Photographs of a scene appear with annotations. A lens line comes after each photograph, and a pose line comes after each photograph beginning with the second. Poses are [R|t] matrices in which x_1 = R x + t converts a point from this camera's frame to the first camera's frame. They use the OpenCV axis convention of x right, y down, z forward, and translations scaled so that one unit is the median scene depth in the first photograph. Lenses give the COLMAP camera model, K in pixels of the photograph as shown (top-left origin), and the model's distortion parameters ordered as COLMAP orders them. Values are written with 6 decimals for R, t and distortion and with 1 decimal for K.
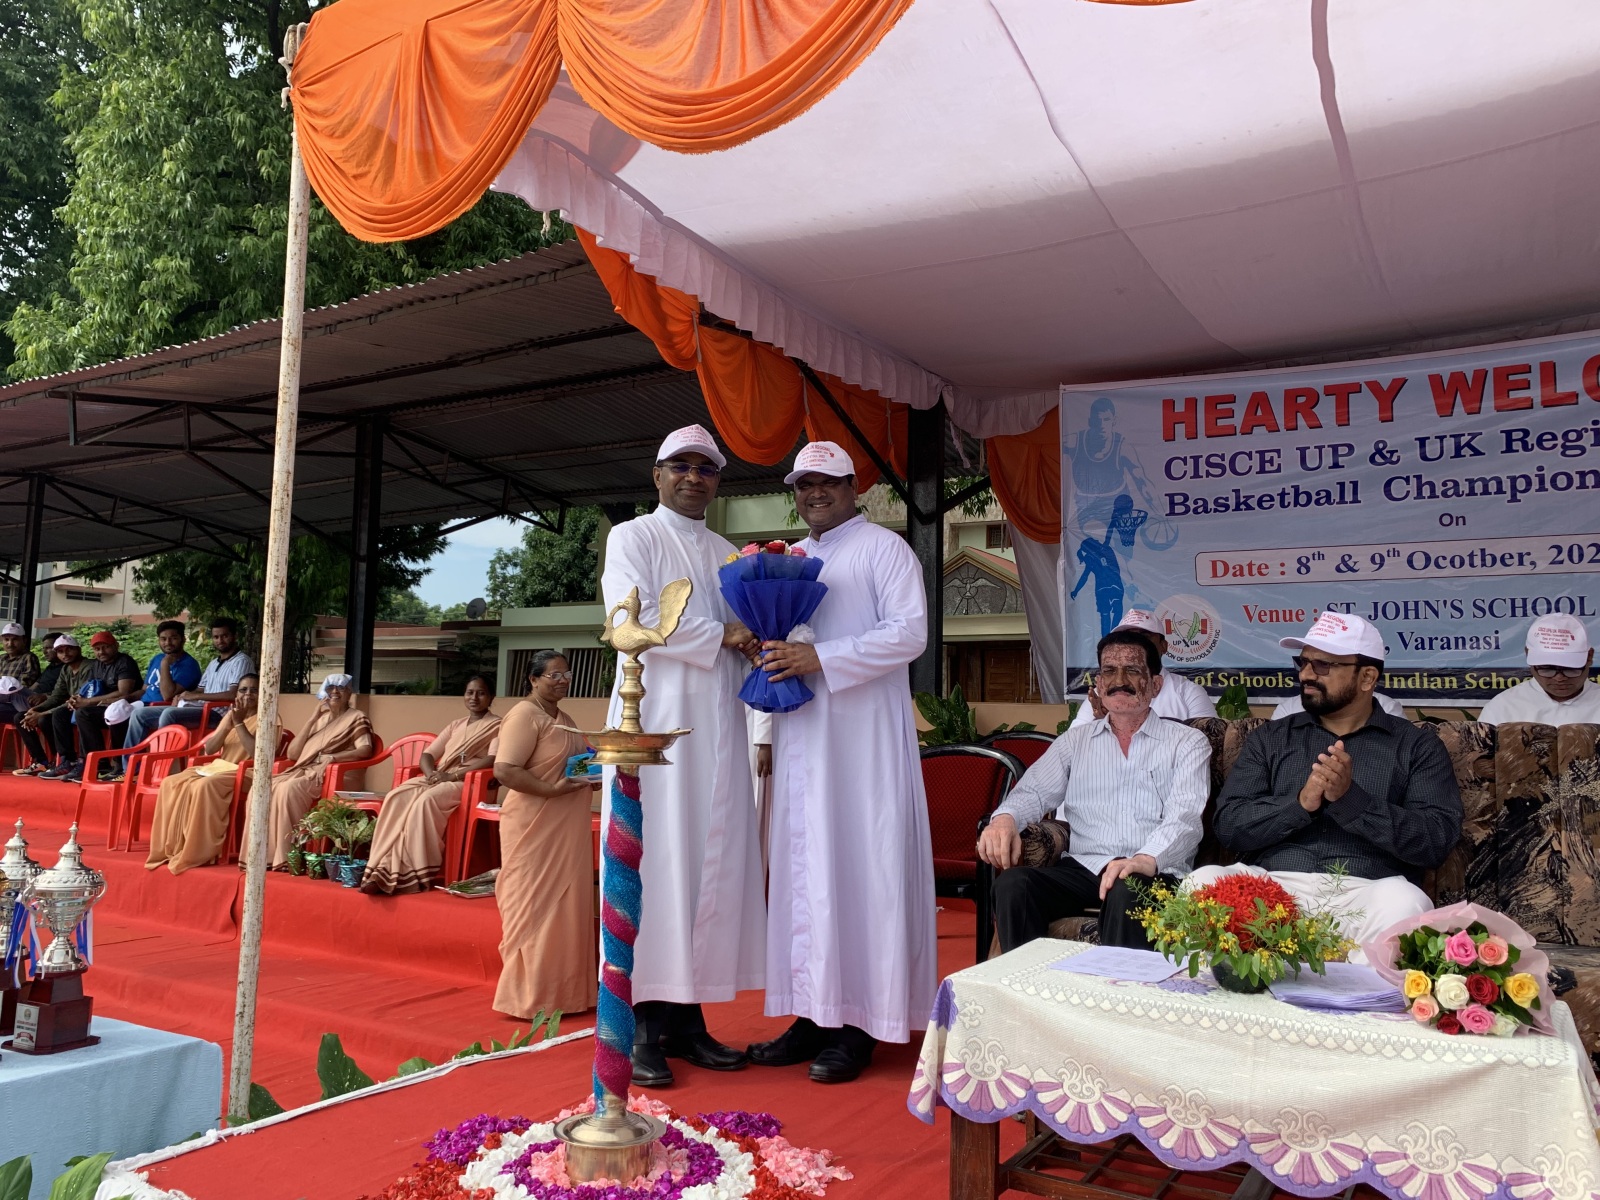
lens RADIAL K [[1209.2, 0, 798.3], [0, 1209.2, 594.3], [0, 0, 1]] dist [0.035664, -0.039781]
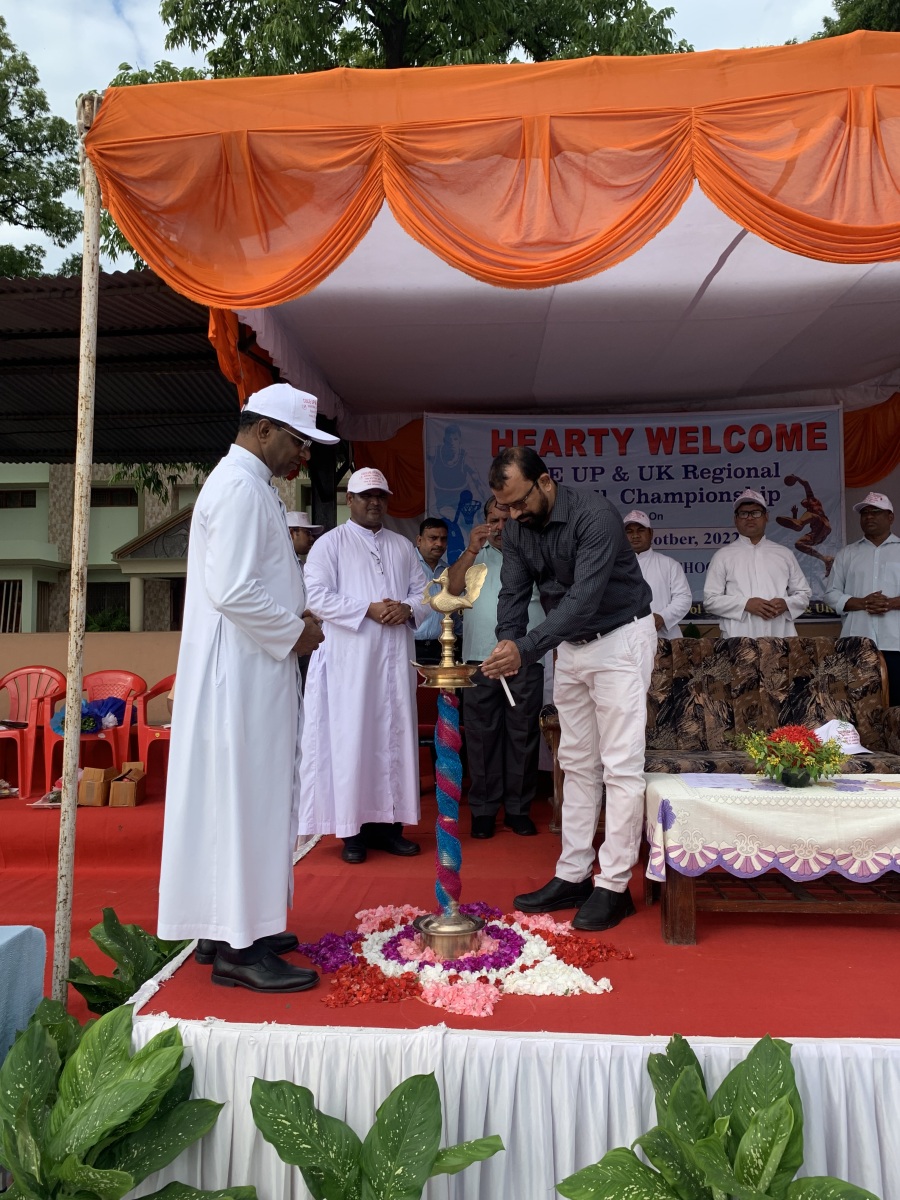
lens RADIAL K [[906.9, 0, 449.3], [0, 906.9, 587.6], [0, 0, 1]] dist [0.035664, -0.039781]
pose [[0.887484, -0.004060, 0.460820, -0.311321], [-0.020642, 0.998607, 0.048552, -0.017489], [-0.460375, -0.052601, 0.886165, 0.002105]]
